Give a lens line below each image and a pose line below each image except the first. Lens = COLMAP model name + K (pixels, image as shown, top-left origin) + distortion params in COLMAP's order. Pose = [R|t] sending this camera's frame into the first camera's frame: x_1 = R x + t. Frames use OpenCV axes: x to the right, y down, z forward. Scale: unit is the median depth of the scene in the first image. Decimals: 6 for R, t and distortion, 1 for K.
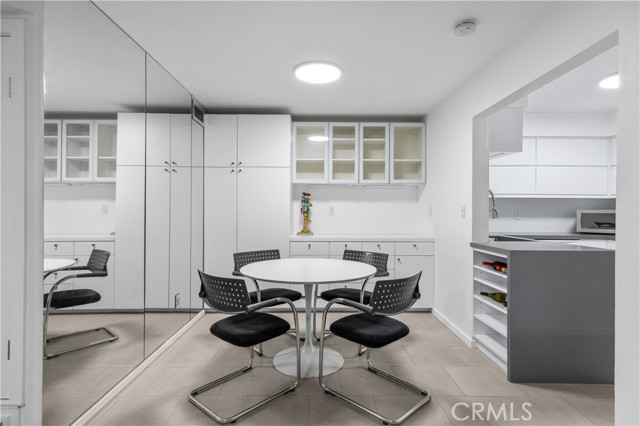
lens RADIAL K [[319.5, 0, 320.0], [0, 319.5, 213.0], [0, 0, 1]] dist [0.002622, 0.000139]
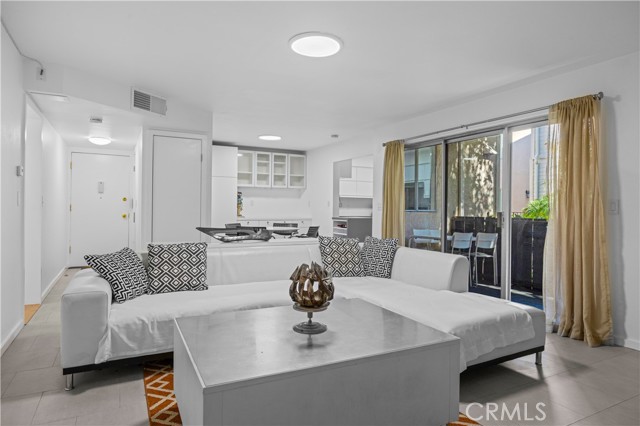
lens RADIAL K [[388.3, 0, 320.7], [0, 388.3, 199.8], [0, 0, 1]] dist [0.005099, 0.001550]
pose [[0.881324, 0.016878, 0.472211, -0.635129], [-0.004806, 0.999630, -0.026760, 0.030189], [-0.472488, 0.021315, 0.881079, -0.978627]]
